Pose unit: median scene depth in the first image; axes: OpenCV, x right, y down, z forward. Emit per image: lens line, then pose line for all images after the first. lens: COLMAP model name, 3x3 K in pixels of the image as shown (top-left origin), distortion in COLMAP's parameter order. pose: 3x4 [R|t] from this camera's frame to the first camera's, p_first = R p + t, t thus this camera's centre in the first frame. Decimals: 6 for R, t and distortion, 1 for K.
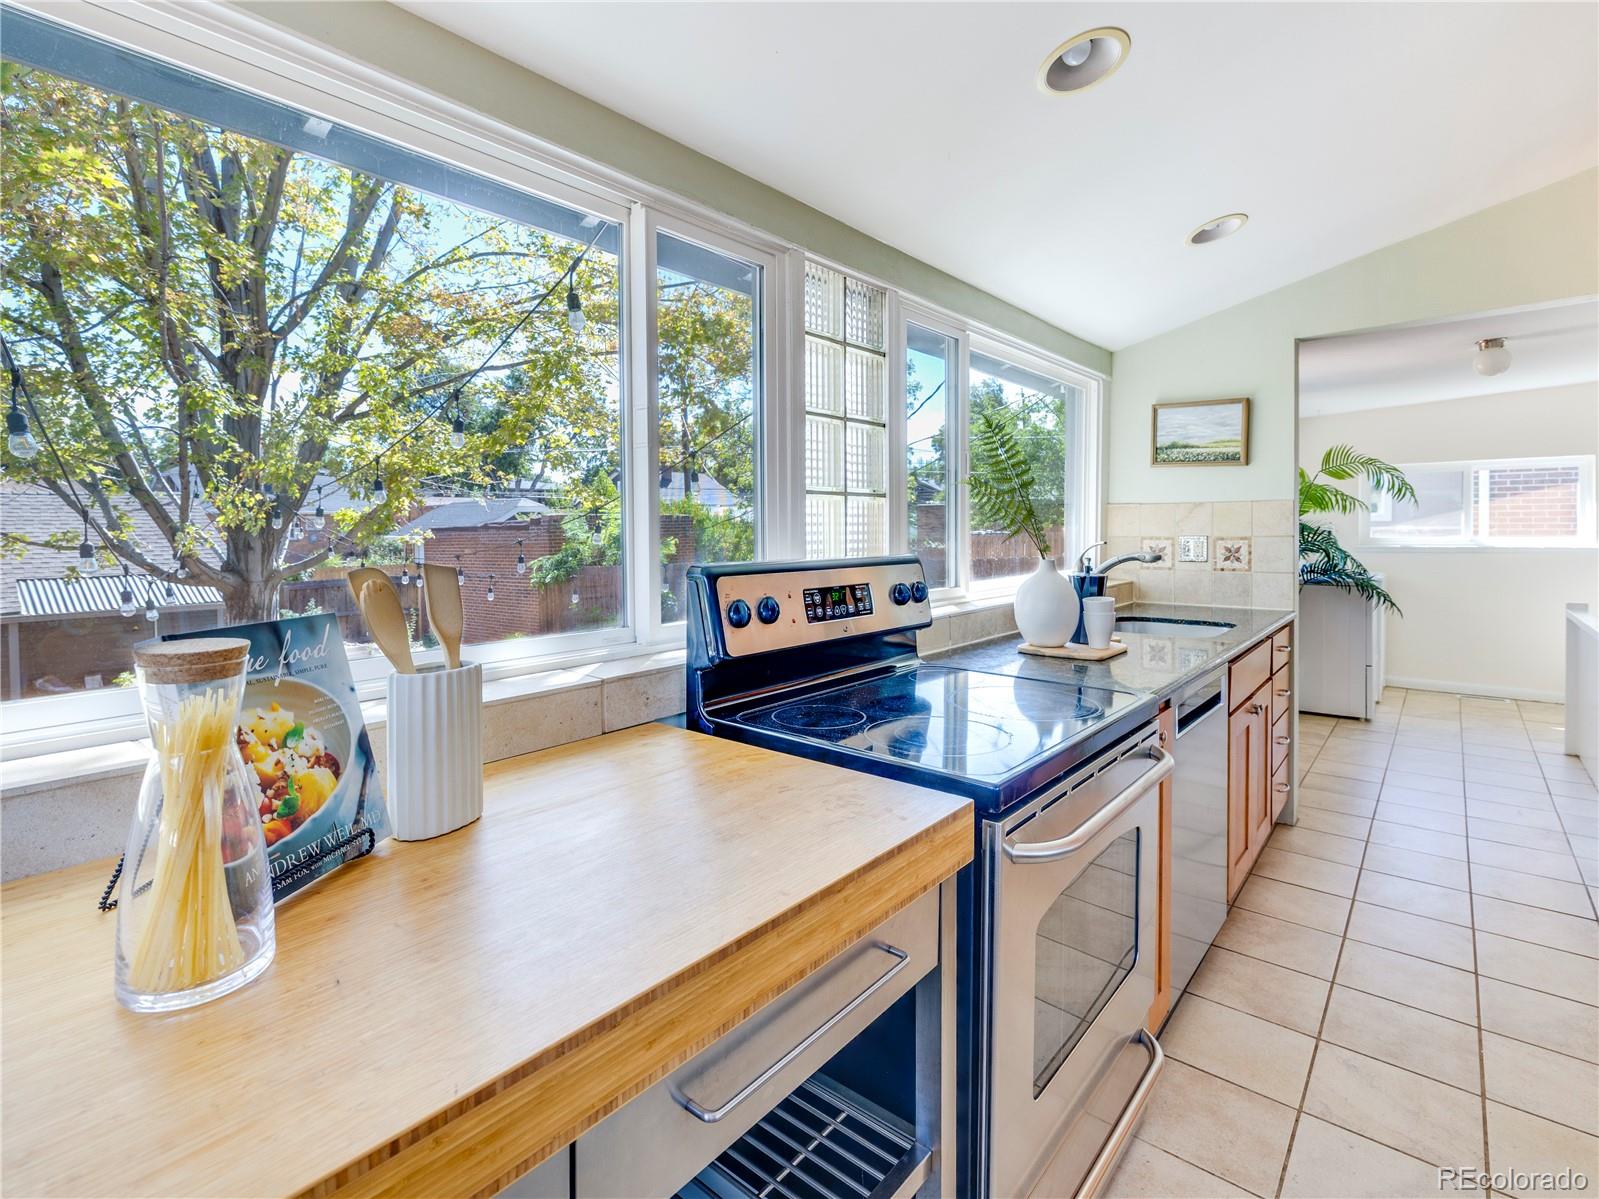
lens RADIAL K [[776.2, 0, 797.8], [0, 776.2, 539.8], [0, 0, 1]] dist [-0.000822, -0.000411]
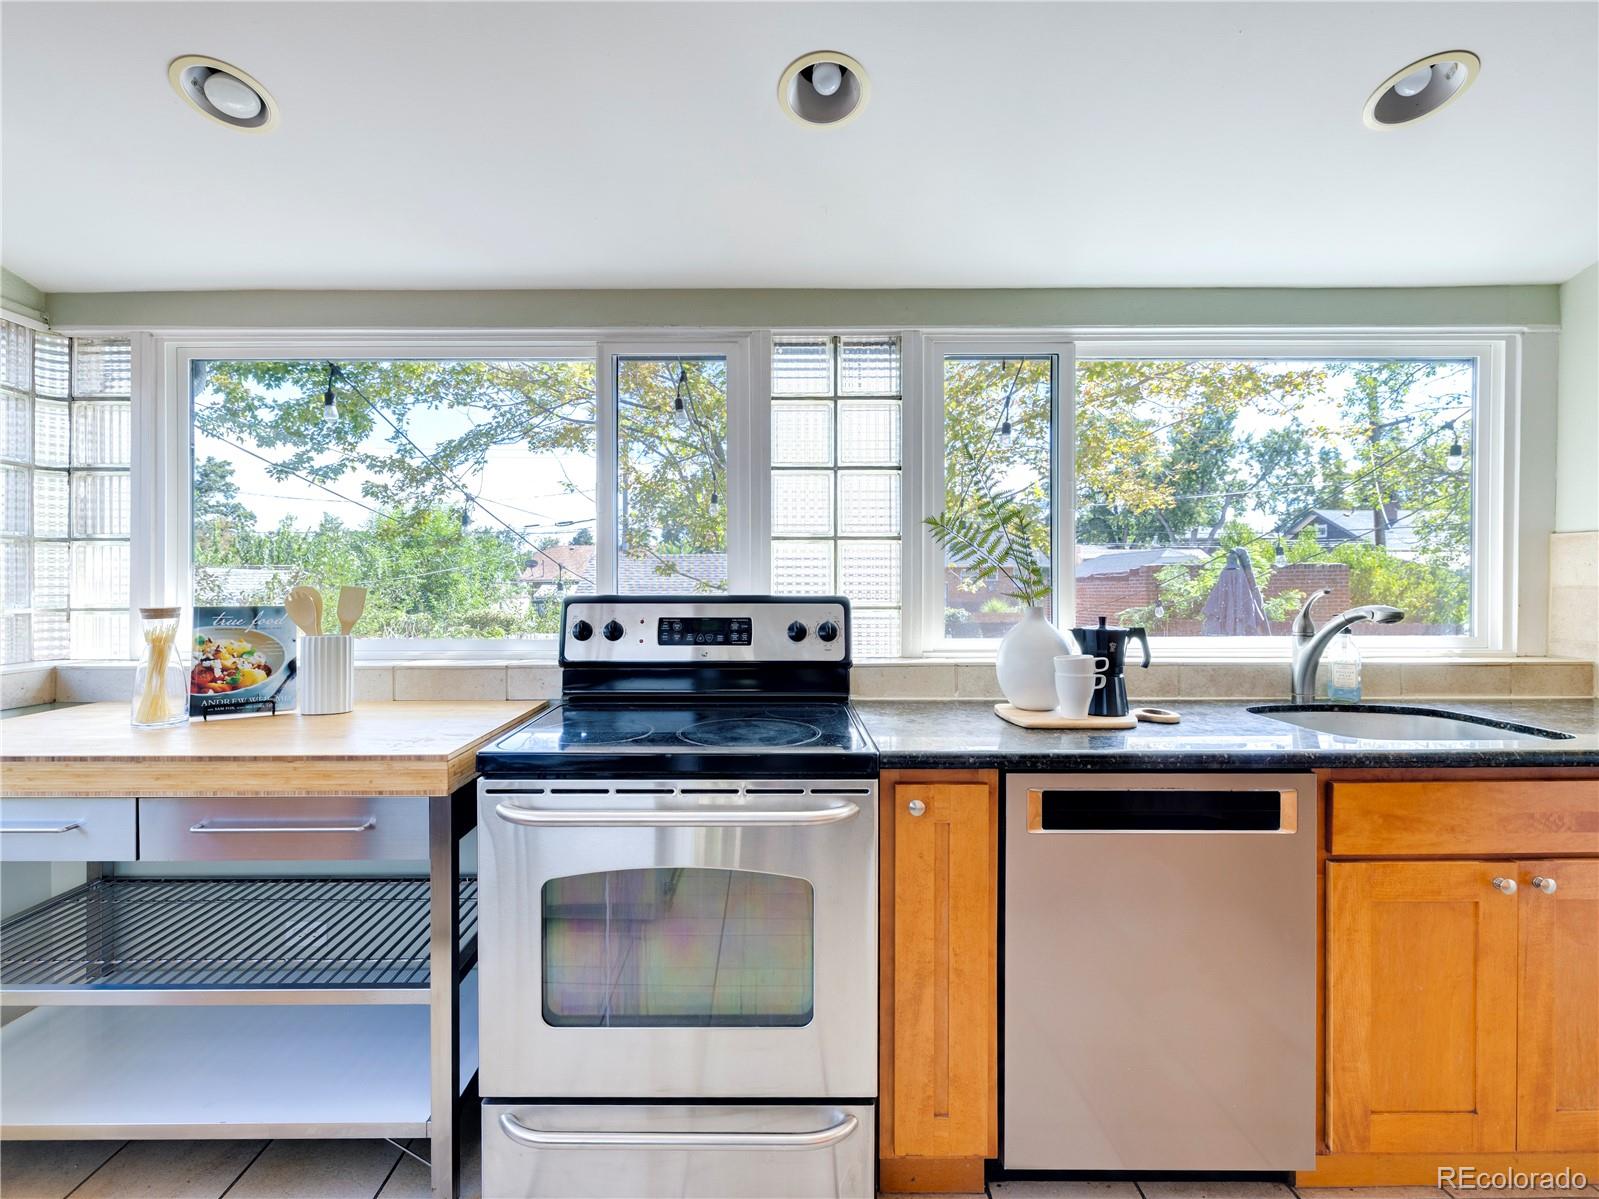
lens RADIAL K [[760.7, 0, 777.2], [0, 760.7, 584.8], [0, 0, 1]] dist [0.002198, 0.000190]
pose [[0.647676, 0.007295, -0.761881, 1.053898], [-0.013784, 0.999903, -0.002144, 0.010194], [0.761791, 0.011890, 0.647714, 0.342264]]
